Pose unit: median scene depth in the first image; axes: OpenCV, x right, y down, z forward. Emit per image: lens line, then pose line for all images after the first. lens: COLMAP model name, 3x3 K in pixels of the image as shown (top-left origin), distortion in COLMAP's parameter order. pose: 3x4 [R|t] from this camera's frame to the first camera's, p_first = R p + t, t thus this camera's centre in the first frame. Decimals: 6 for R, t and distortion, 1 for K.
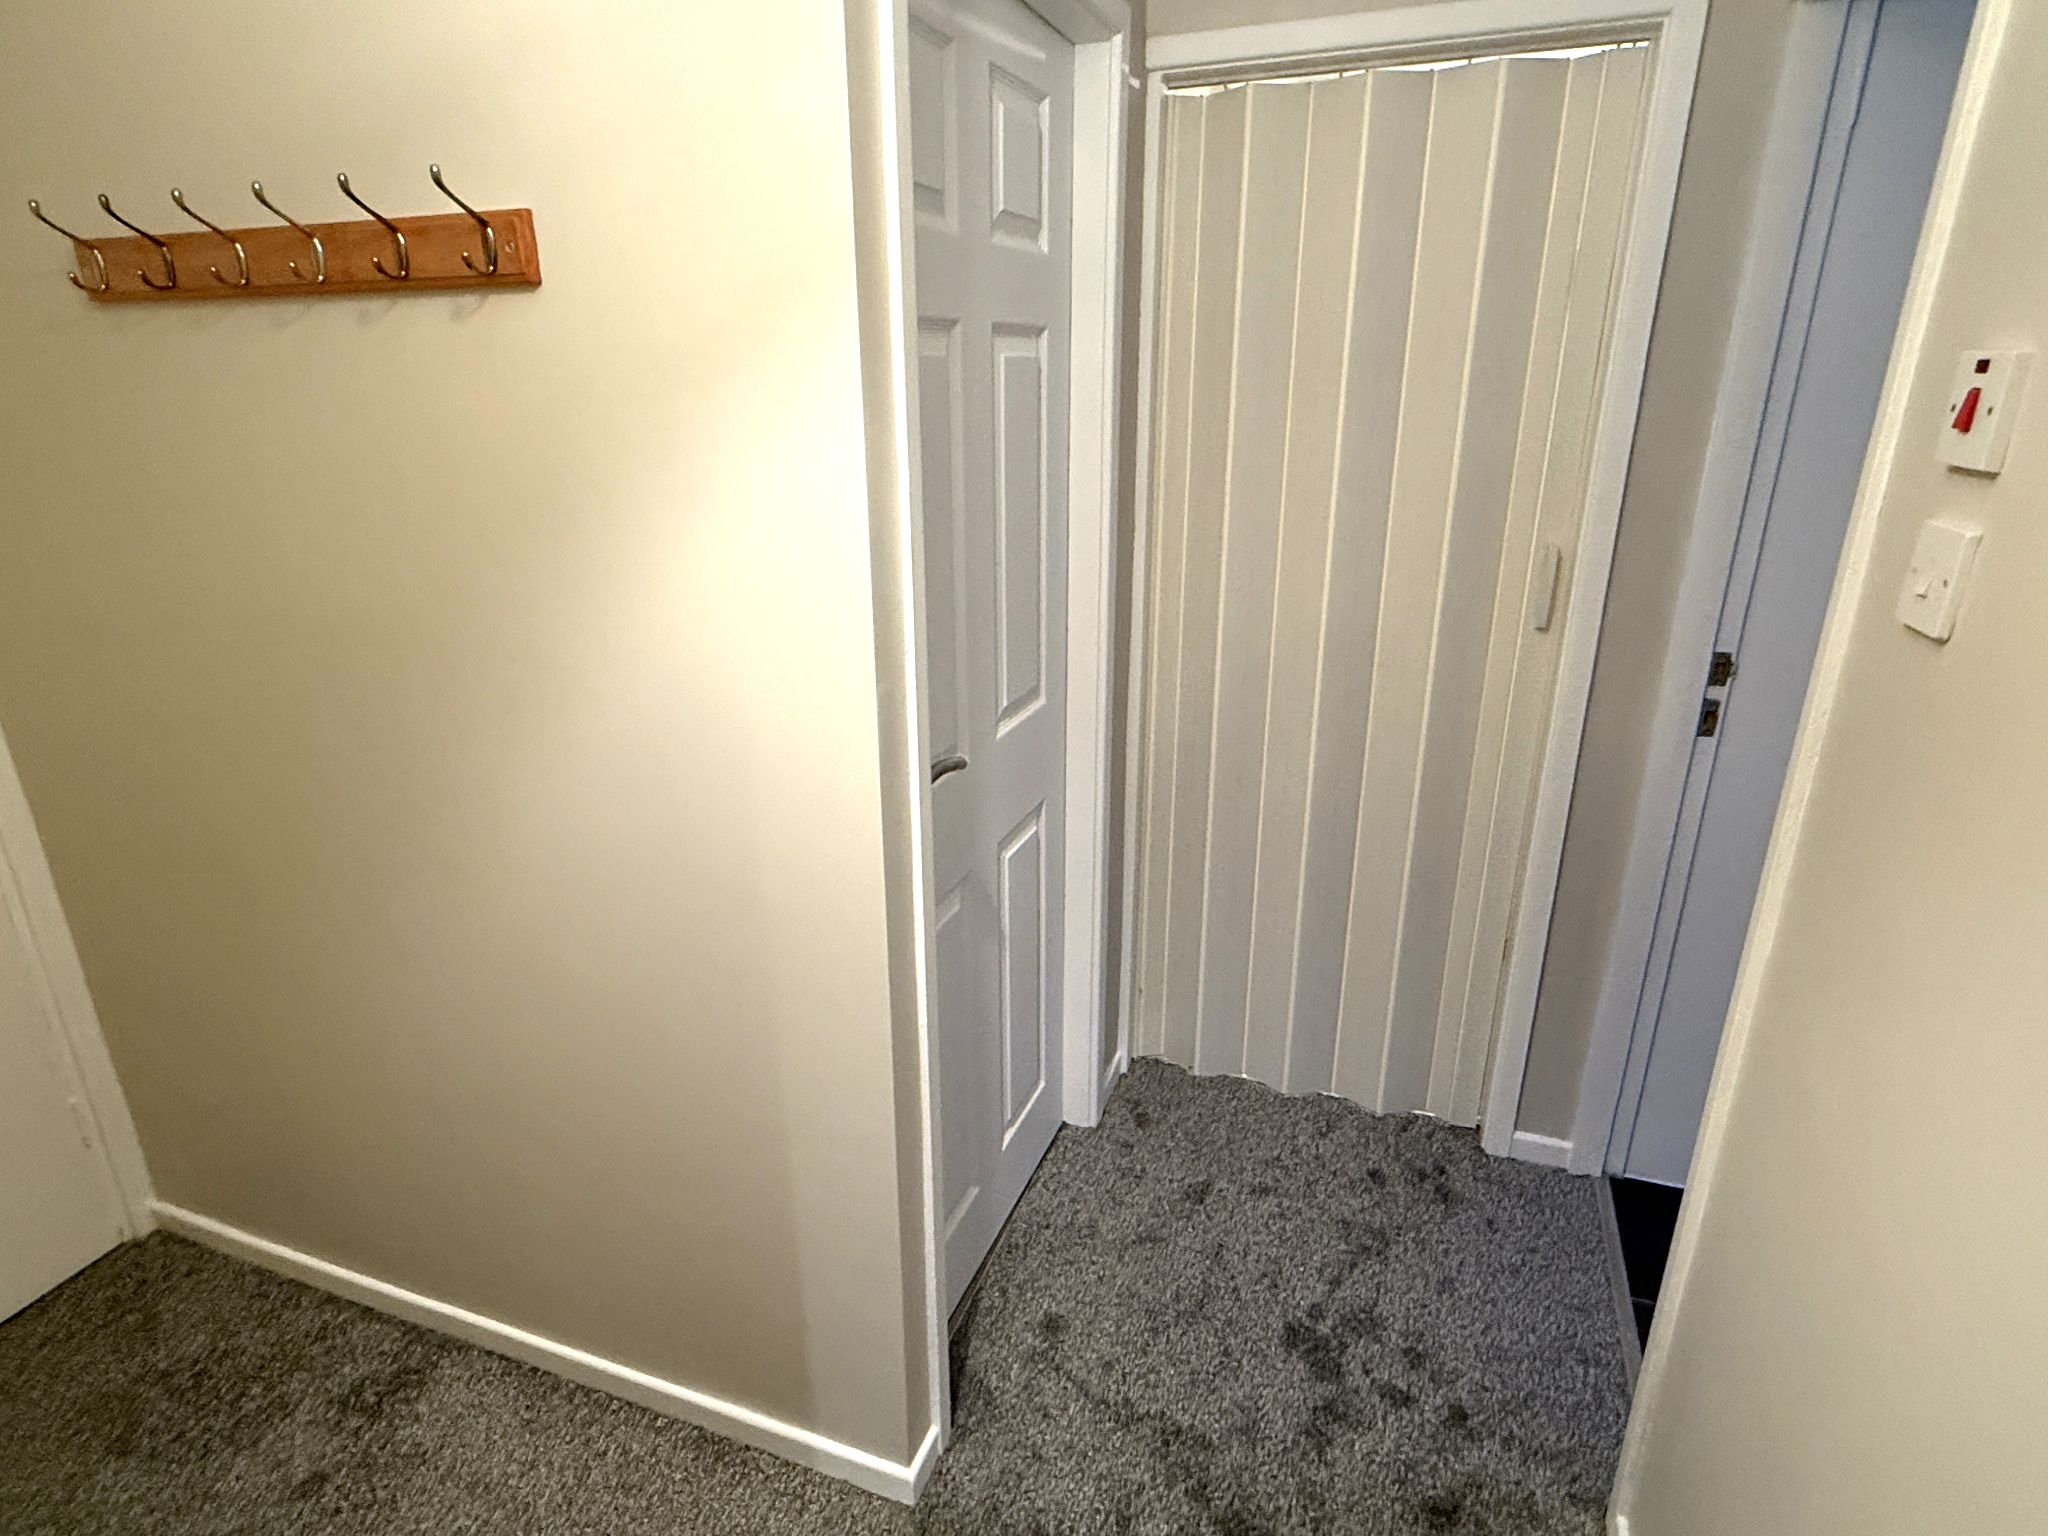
lens RADIAL K [[1105.6, 0, 1014.8], [0, 1105.6, 768.5], [0, 0, 1]] dist [0.003495, -0.005307]
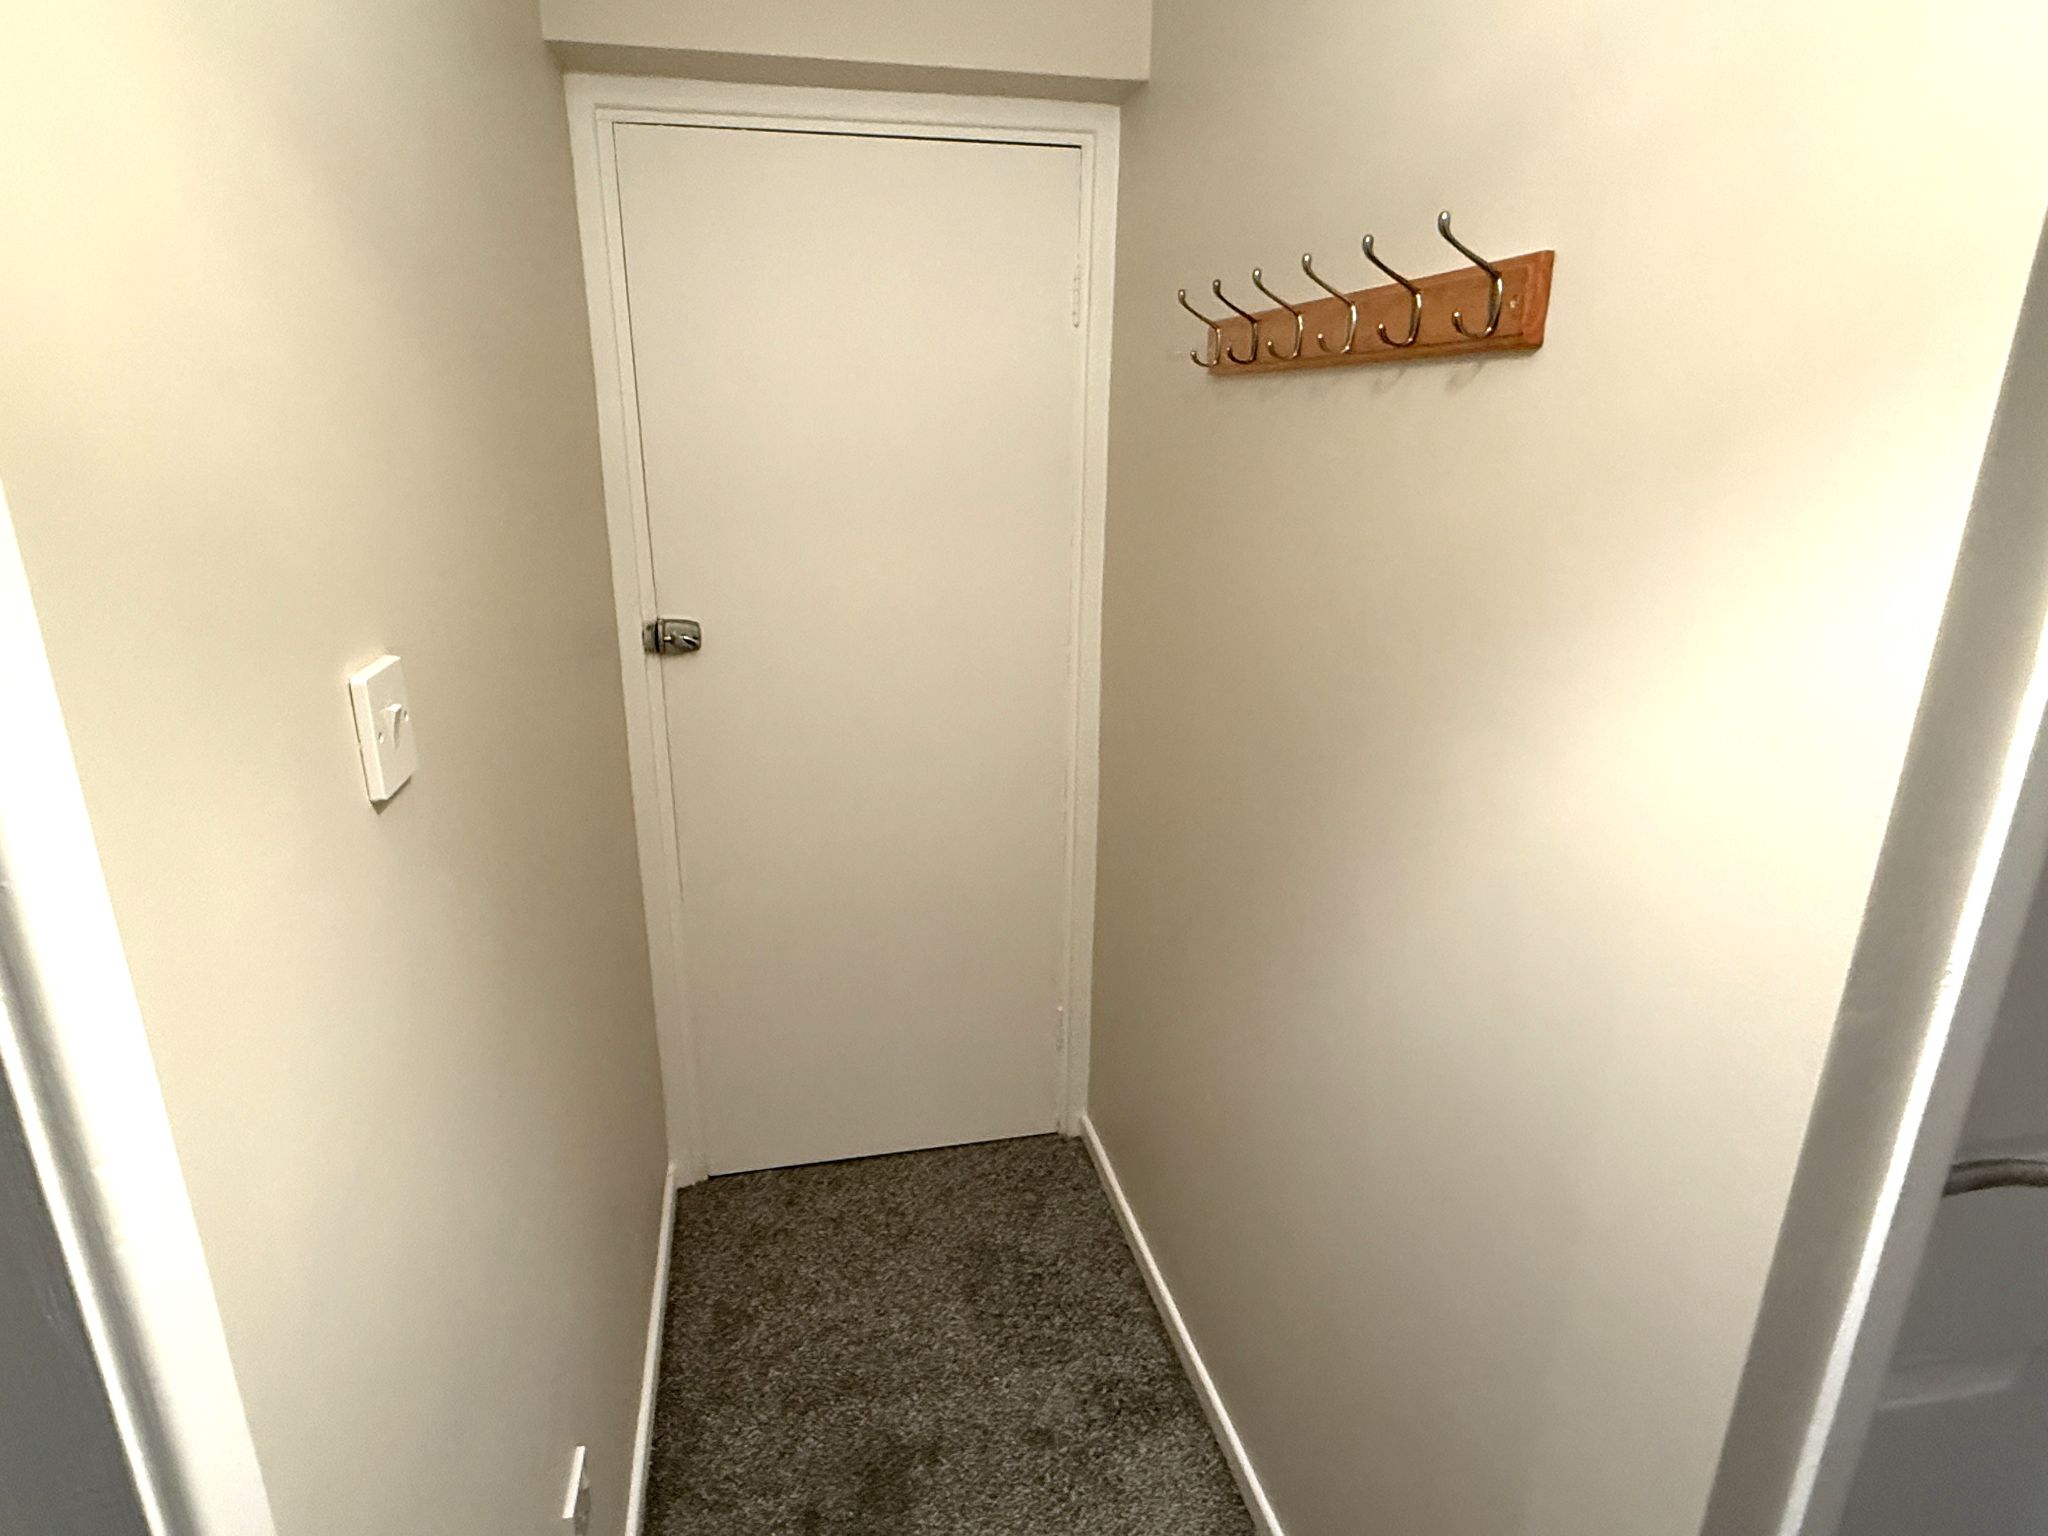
lens RADIAL K [[1105.6, 0, 1020.1], [0, 1105.6, 761.8], [0, 0, 1]] dist [0.003495, -0.005307]
pose [[0.525526, 0.258940, -0.810415, 0.079260], [-0.287232, 0.950629, 0.117481, -0.131460], [0.800825, 0.171037, 0.573956, 0.279662]]
